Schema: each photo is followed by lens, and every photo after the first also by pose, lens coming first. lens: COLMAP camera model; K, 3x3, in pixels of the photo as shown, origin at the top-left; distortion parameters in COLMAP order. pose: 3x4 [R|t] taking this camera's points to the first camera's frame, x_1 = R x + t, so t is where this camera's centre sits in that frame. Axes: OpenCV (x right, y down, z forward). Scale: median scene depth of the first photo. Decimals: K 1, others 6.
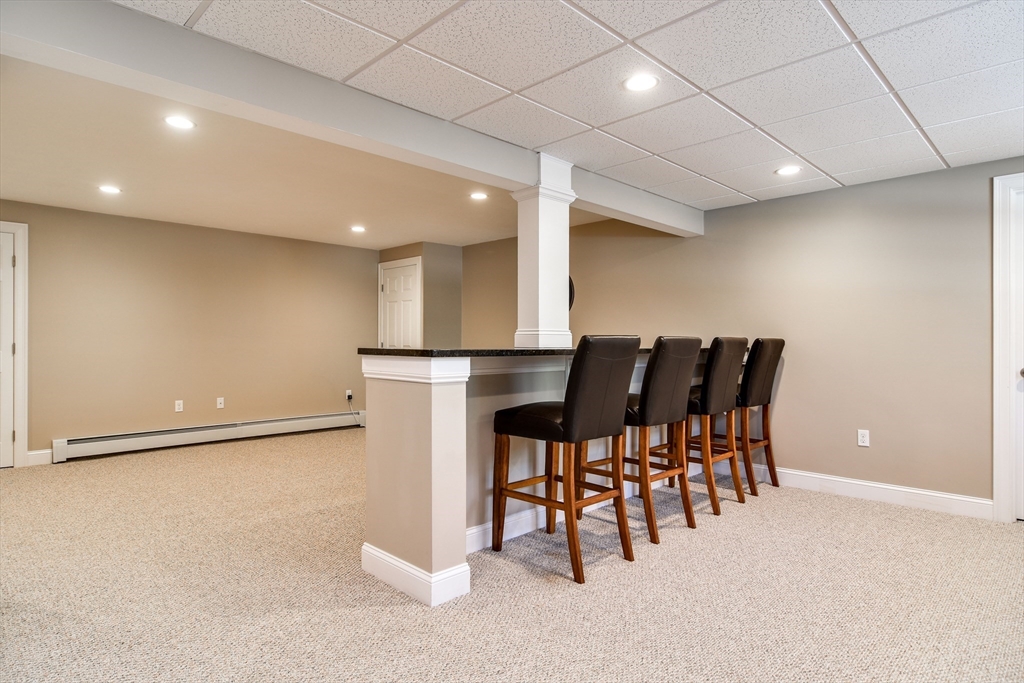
lens RADIAL K [[555.6, 0, 511.4], [0, 555.6, 341.7], [0, 0, 1]] dist [0.005945, -0.007929]
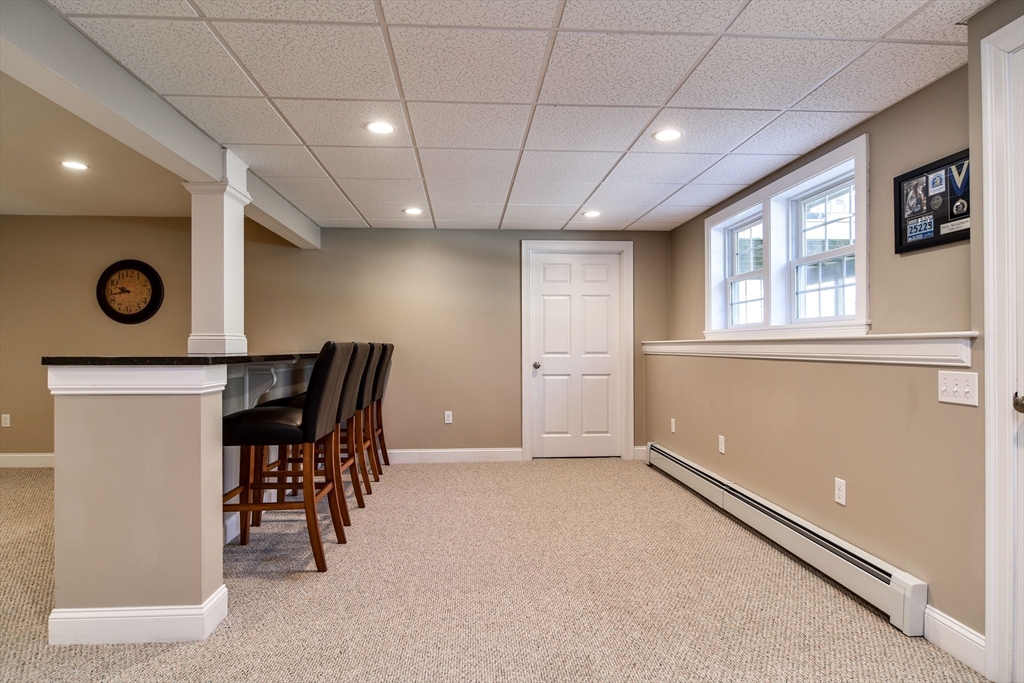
lens RADIAL K [[555.6, 0, 487.6], [0, 555.6, 341.0], [0, 0, 1]] dist [0.005945, -0.007929]
pose [[0.668176, 0.004112, 0.743992, -0.390880], [0.001279, 0.999977, -0.006675, -0.003883], [-0.744002, 0.005412, 0.668155, 0.035373]]
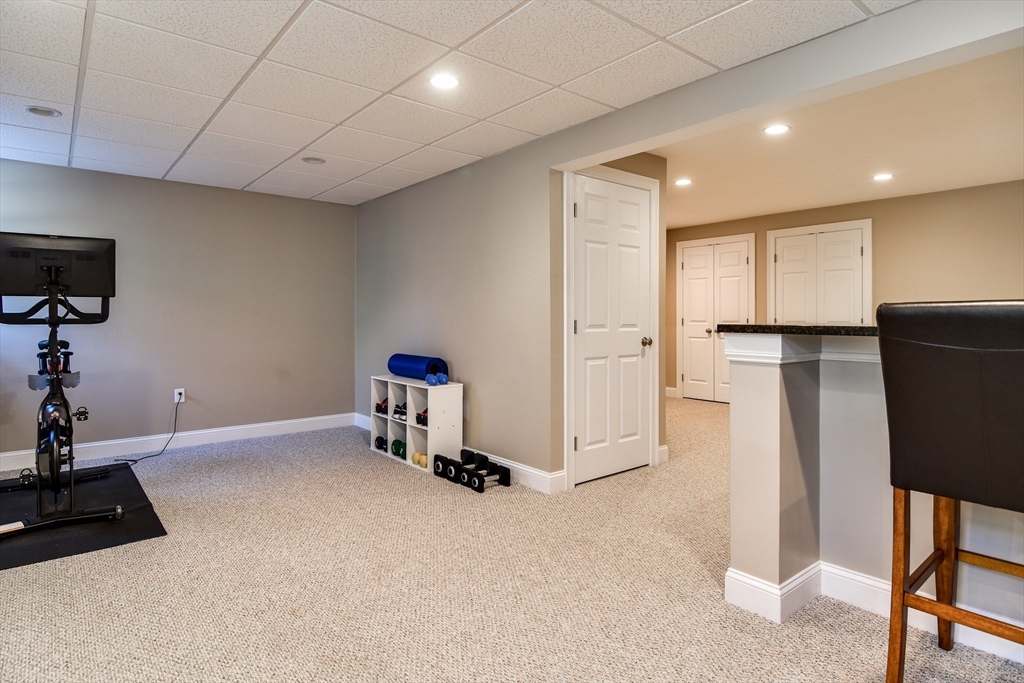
lens RADIAL K [[555.6, 0, 514.1], [0, 555.6, 318.4], [0, 0, 1]] dist [0.005945, -0.007929]
pose [[-0.087234, -0.003347, -0.996182, 0.625305], [0.005150, 0.999979, -0.003811, 0.004514], [0.996175, -0.005462, -0.087215, 0.559115]]
